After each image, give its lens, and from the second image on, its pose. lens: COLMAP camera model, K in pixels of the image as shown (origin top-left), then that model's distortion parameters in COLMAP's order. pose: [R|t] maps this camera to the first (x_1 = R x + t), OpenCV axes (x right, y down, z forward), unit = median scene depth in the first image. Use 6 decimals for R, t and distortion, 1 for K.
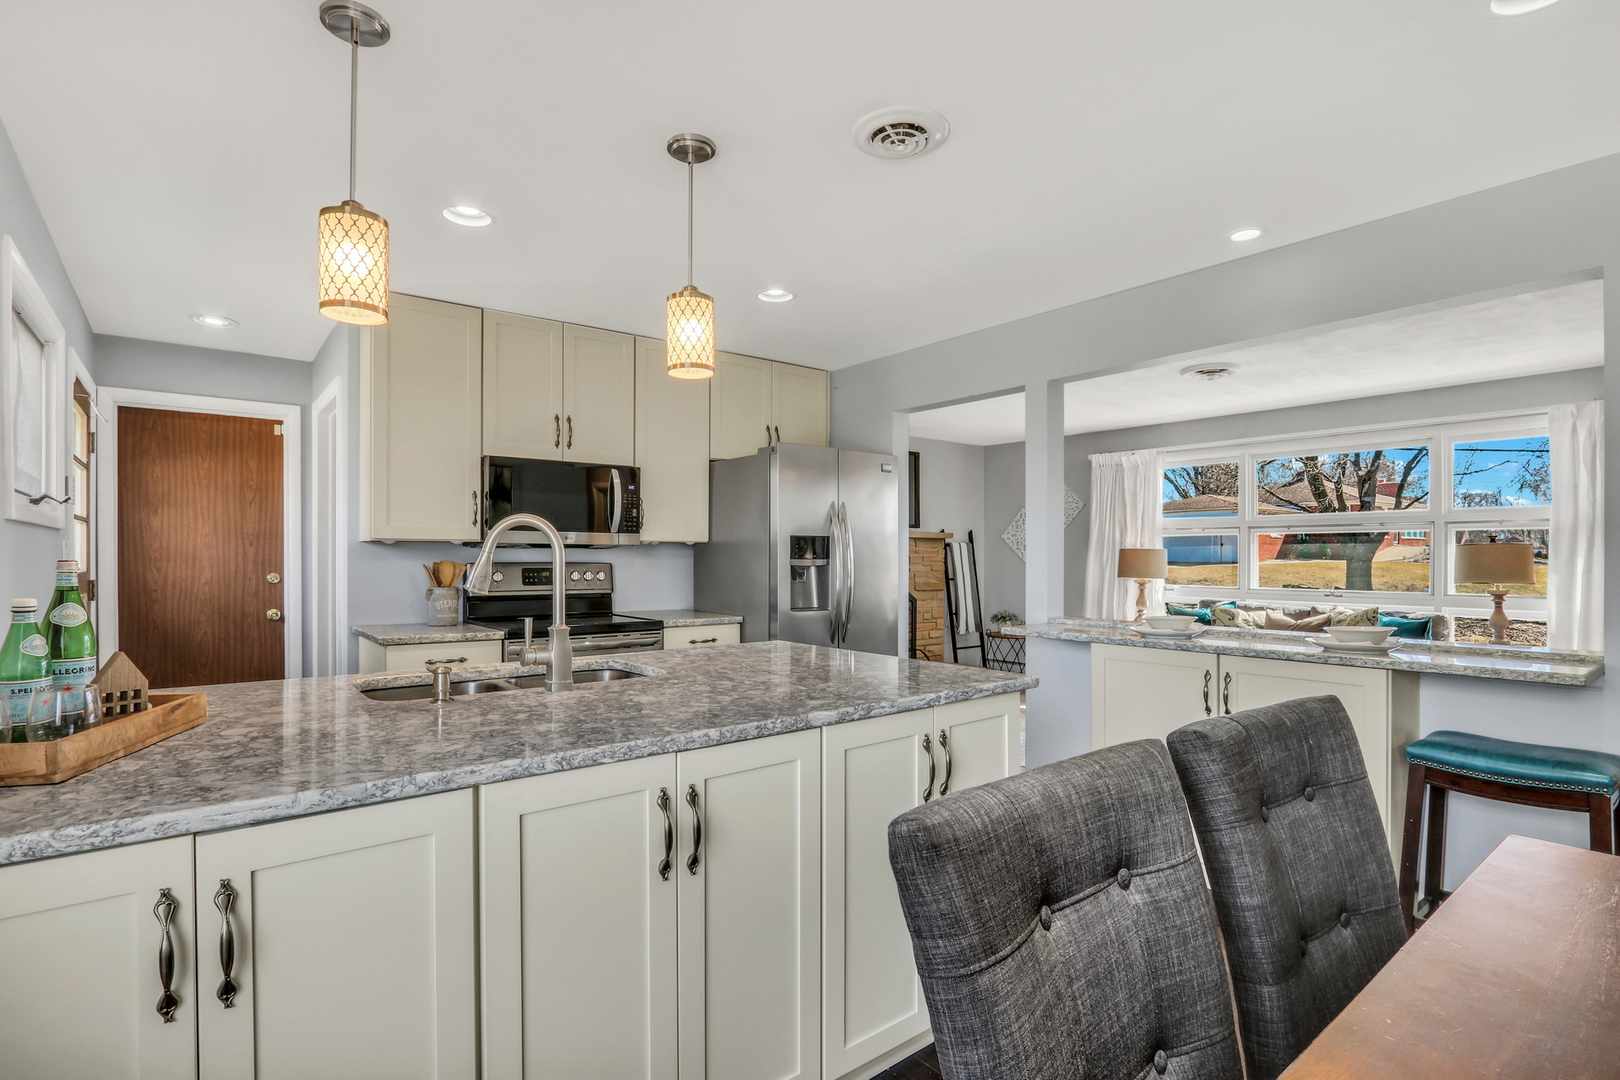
lens RADIAL K [[785.4, 0, 802.2], [0, 785.4, 555.4], [0, 0, 1]] dist [0.001397, 0.000486]
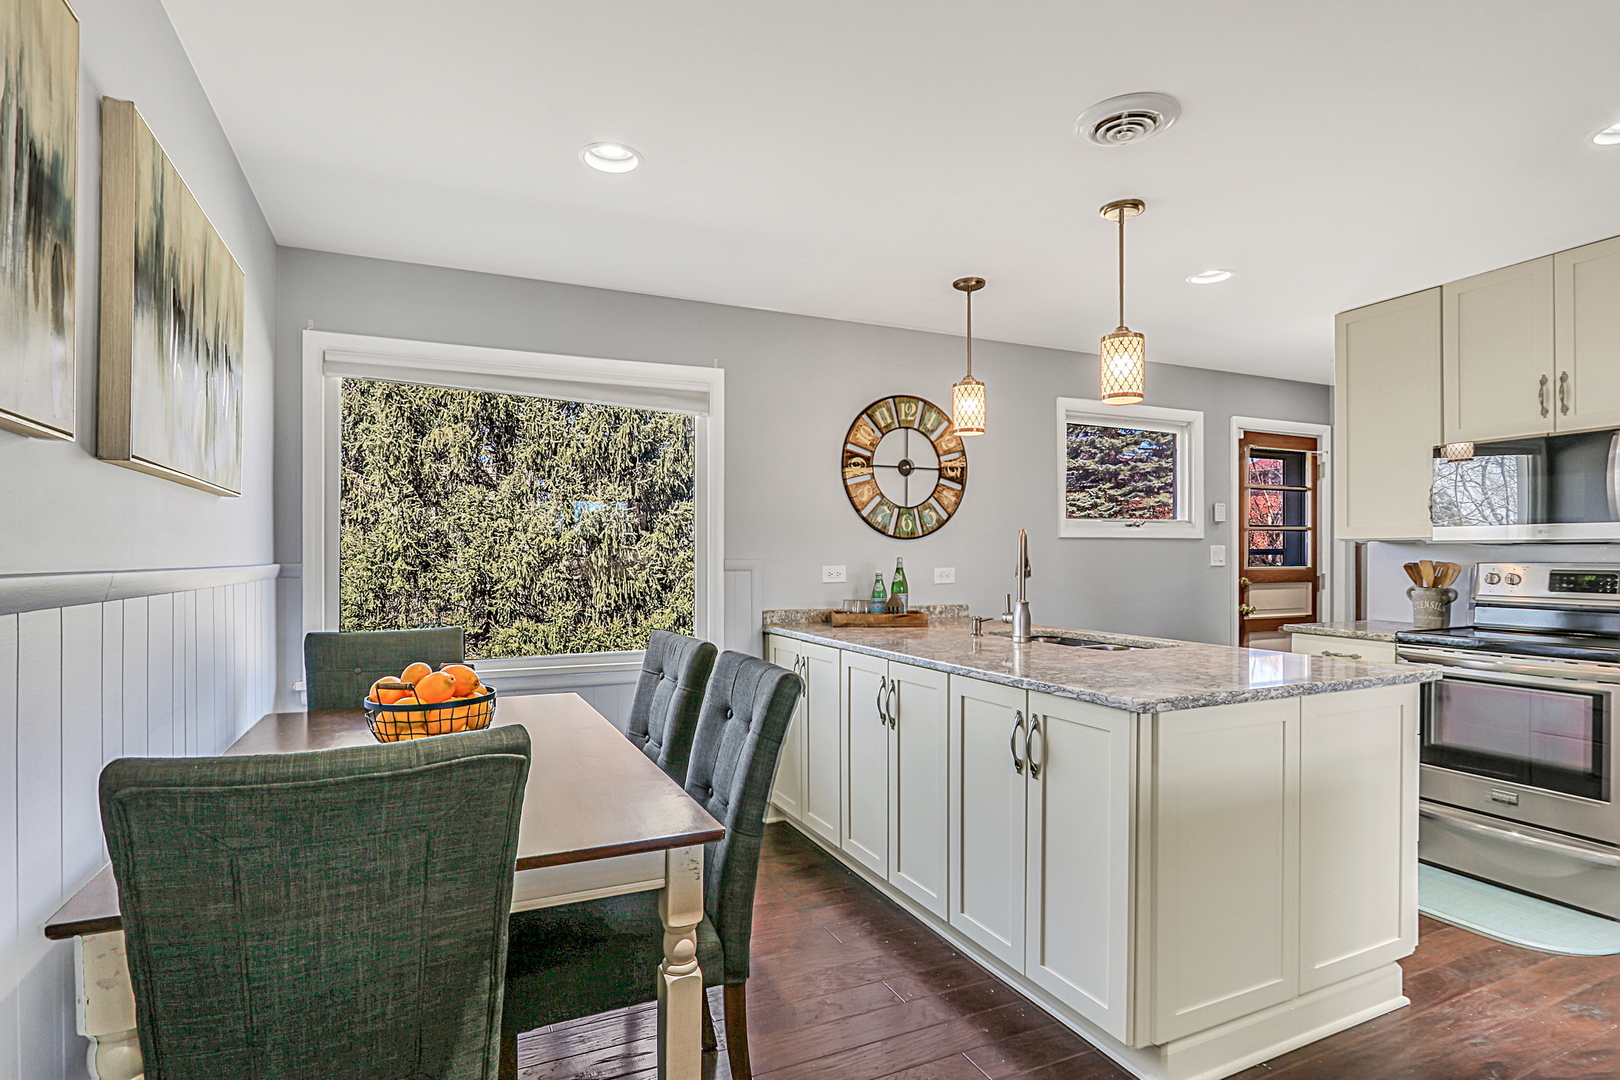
lens RADIAL K [[797.6, 0, 771.4], [0, 797.6, 554.6], [0, 0, 1]] dist [-0.034745, 0.000314]
pose [[-0.273598, -0.003152, -0.961839, 0.611543], [0.001683, 0.999992, -0.003756, 0.002272], [0.961843, -0.002646, -0.273590, 0.438151]]
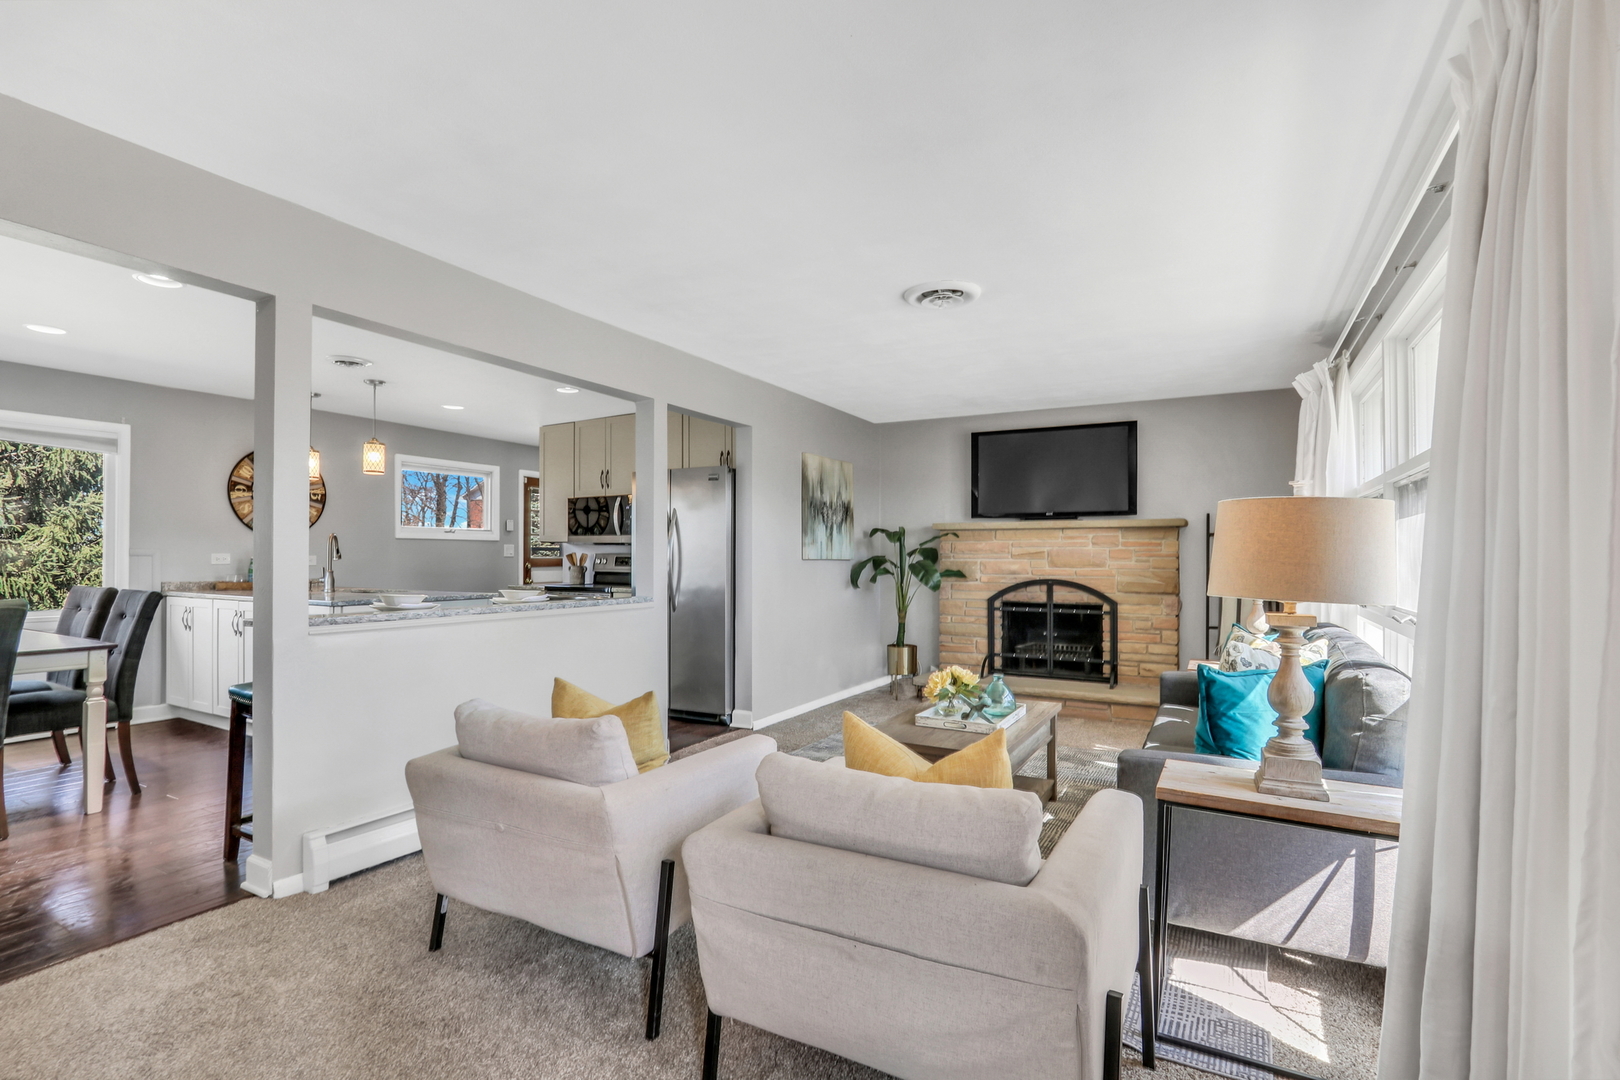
lens RADIAL K [[755.4, 0, 794.2], [0, 755.4, 550.4], [0, 0, 1]] dist [-0.018457, 0.000643]
pose [[0.365769, -0.008547, -0.930666, 1.372041], [-0.001088, 0.999953, -0.009610, 0.018354], [0.930705, 0.004528, 0.365743, 0.736999]]
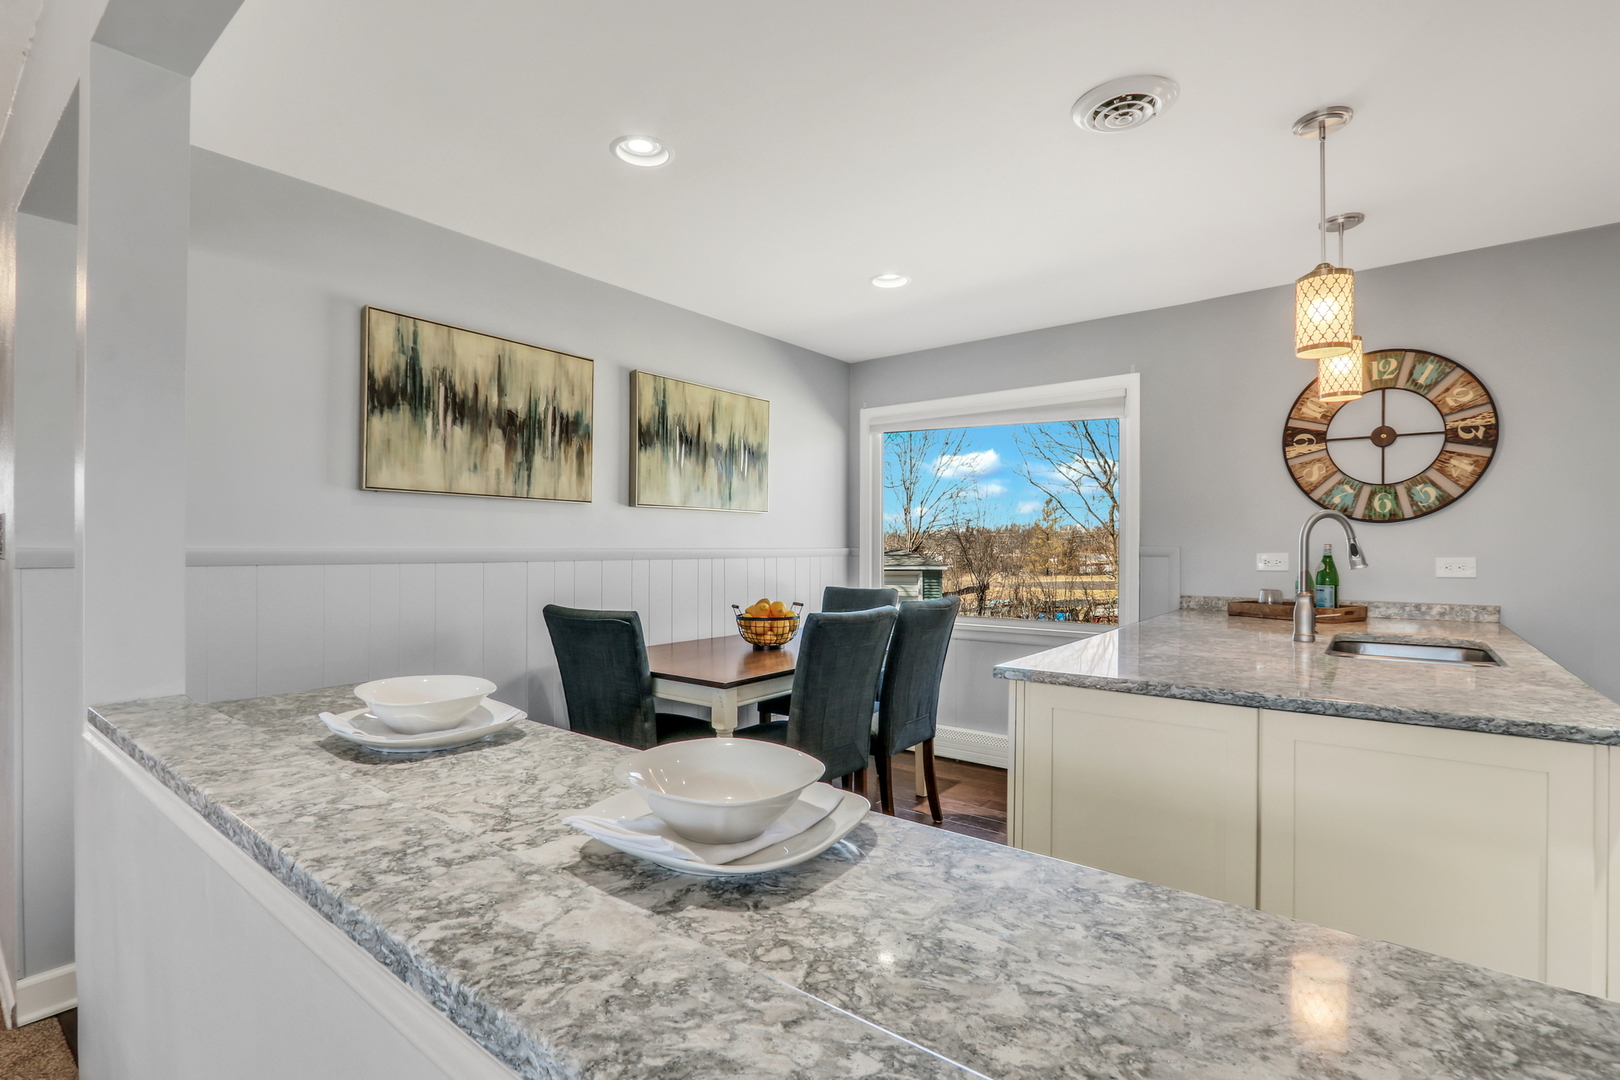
lens RADIAL K [[755.4, 0, 794.2], [0, 755.4, 550.4], [0, 0, 1]] dist [-0.018457, 0.000643]
pose [[-0.975906, -0.000197, -0.218192, 0.379930], [-0.001176, 0.999990, 0.004356, 0.006121], [0.218189, 0.004507, -0.975896, 0.949186]]
